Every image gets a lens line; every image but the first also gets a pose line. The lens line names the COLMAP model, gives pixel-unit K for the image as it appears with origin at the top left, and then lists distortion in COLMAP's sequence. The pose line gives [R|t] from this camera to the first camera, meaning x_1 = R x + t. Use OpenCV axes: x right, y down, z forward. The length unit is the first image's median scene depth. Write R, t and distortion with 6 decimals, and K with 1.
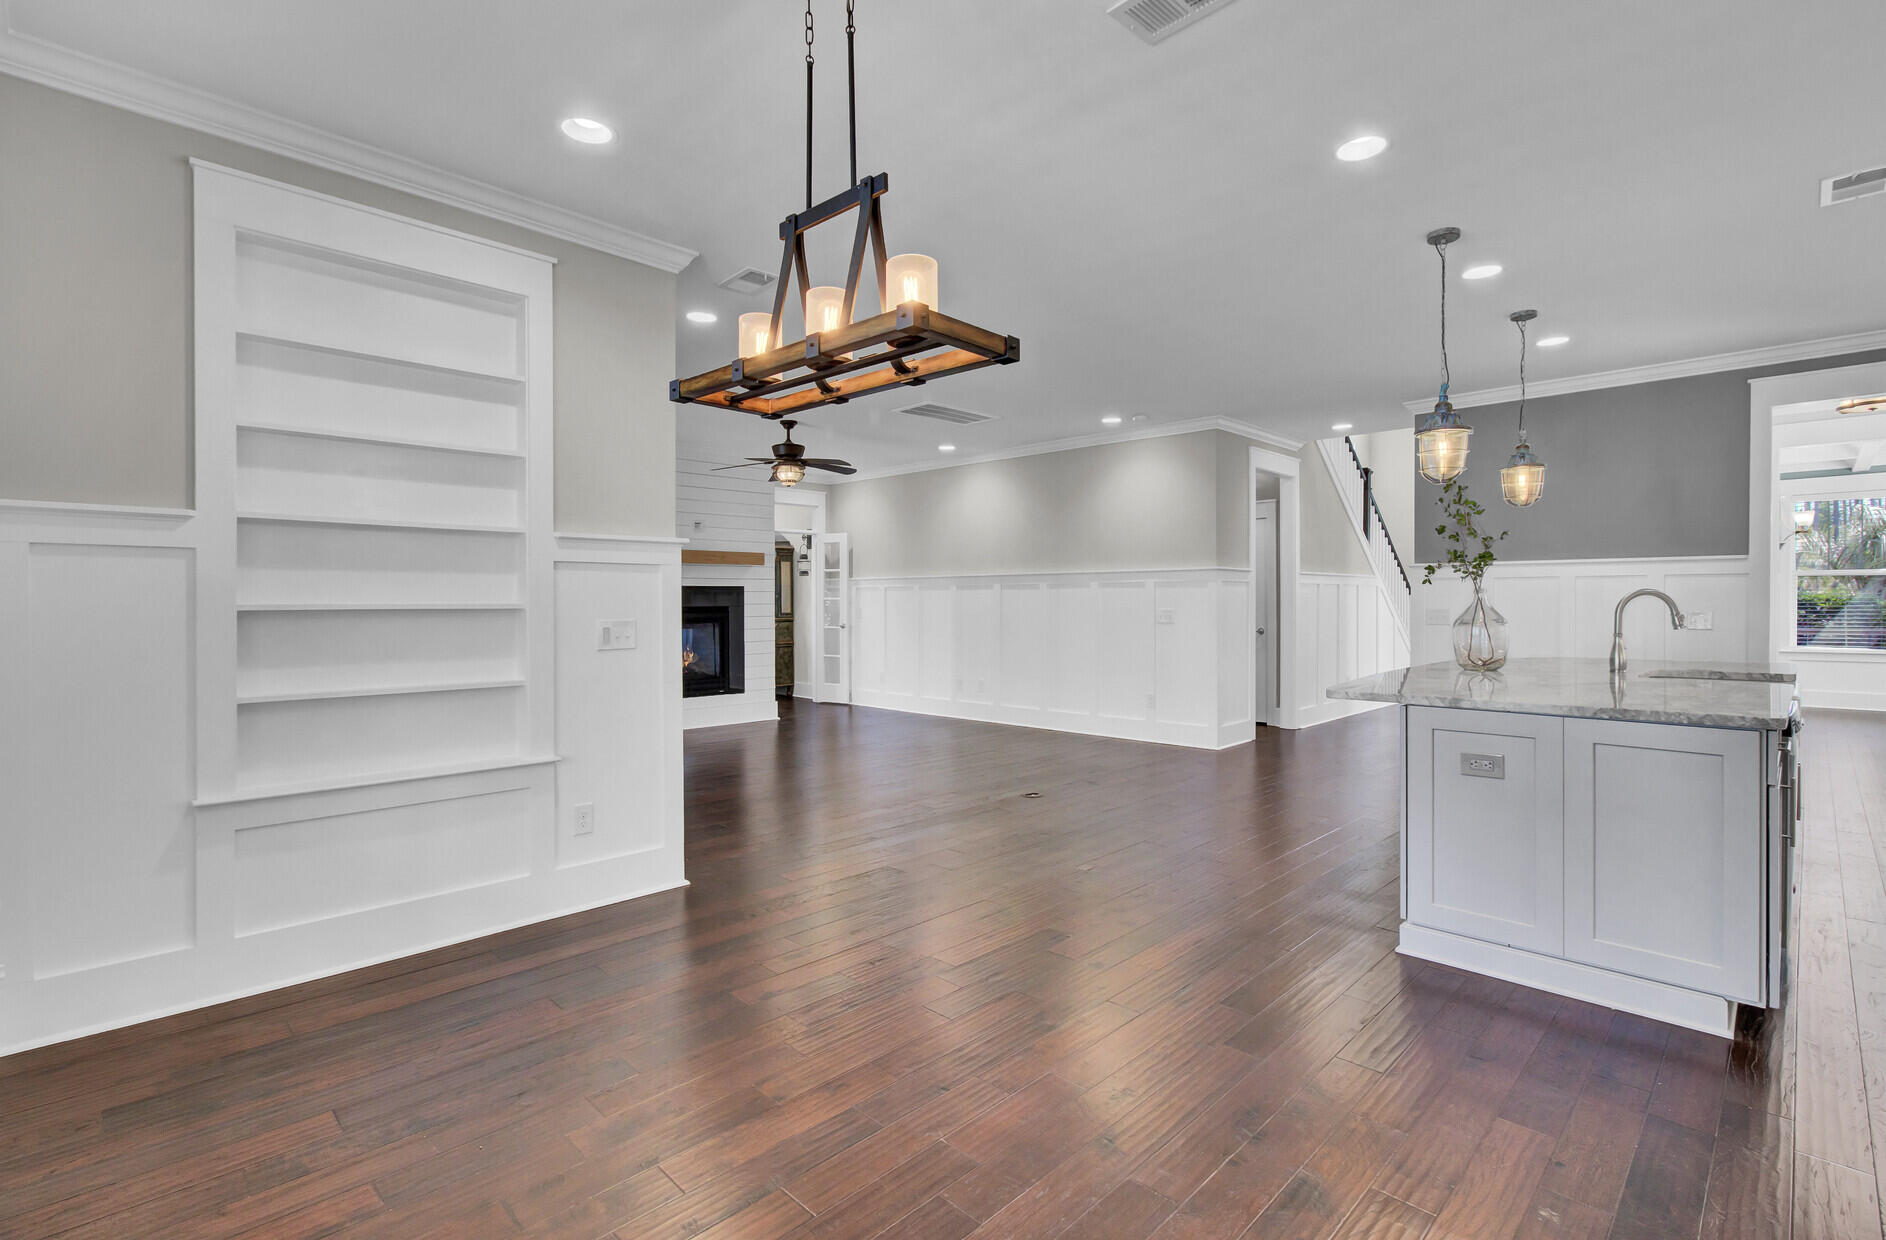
lens RADIAL K [[876.8, 0, 949.4], [0, 876.8, 607.8], [0, 0, 1]] dist [0.000790, 0.001899]
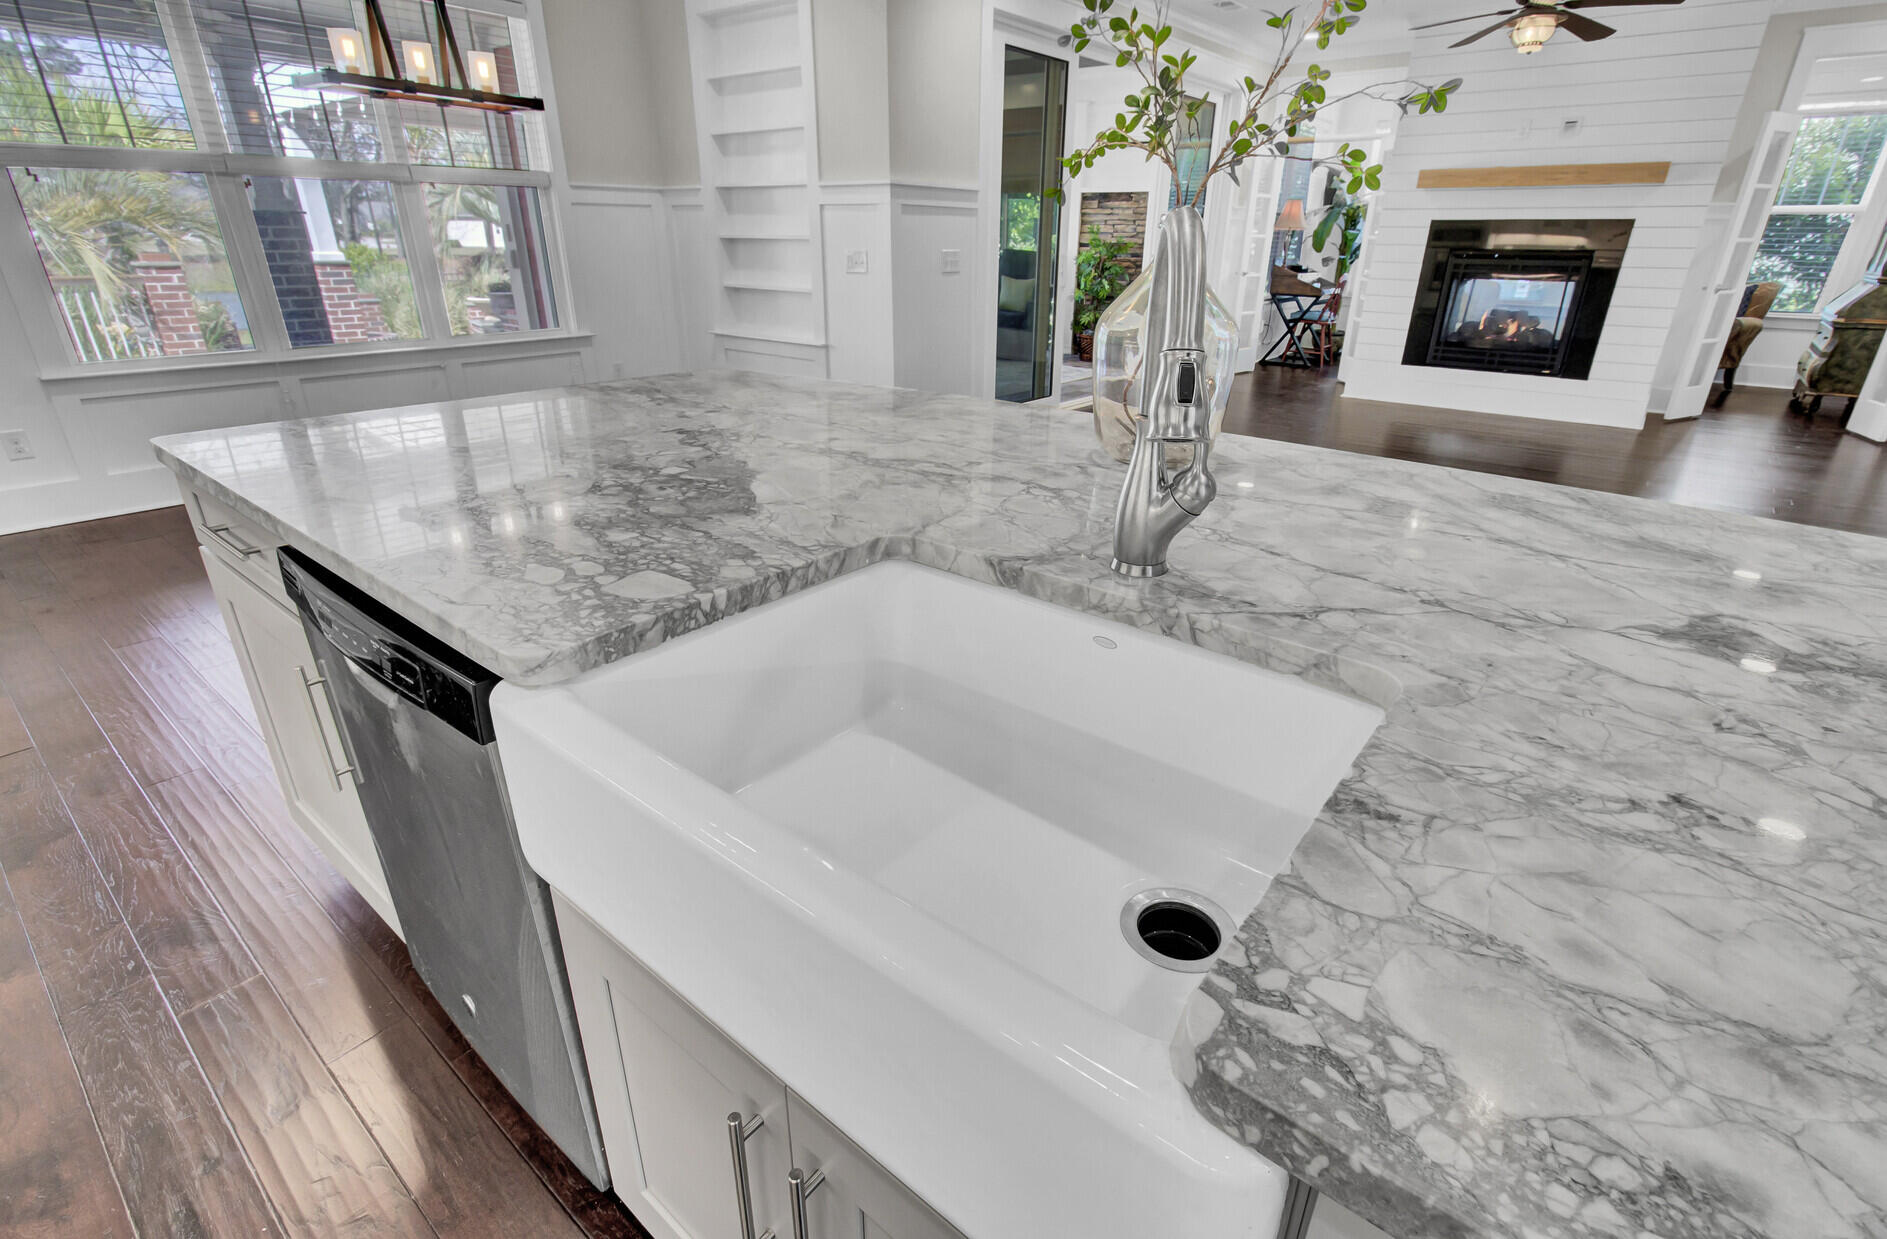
lens RADIAL K [[877.3, 0, 945.2], [0, 877.3, 603.7], [0, 0, 1]] dist [0.000790, 0.001899]
pose [[0.102989, 0.392226, -0.914085, 0.442473], [-0.019183, 0.919584, 0.392424, -0.007356], [0.994498, -0.022881, 0.102231, 0.397378]]
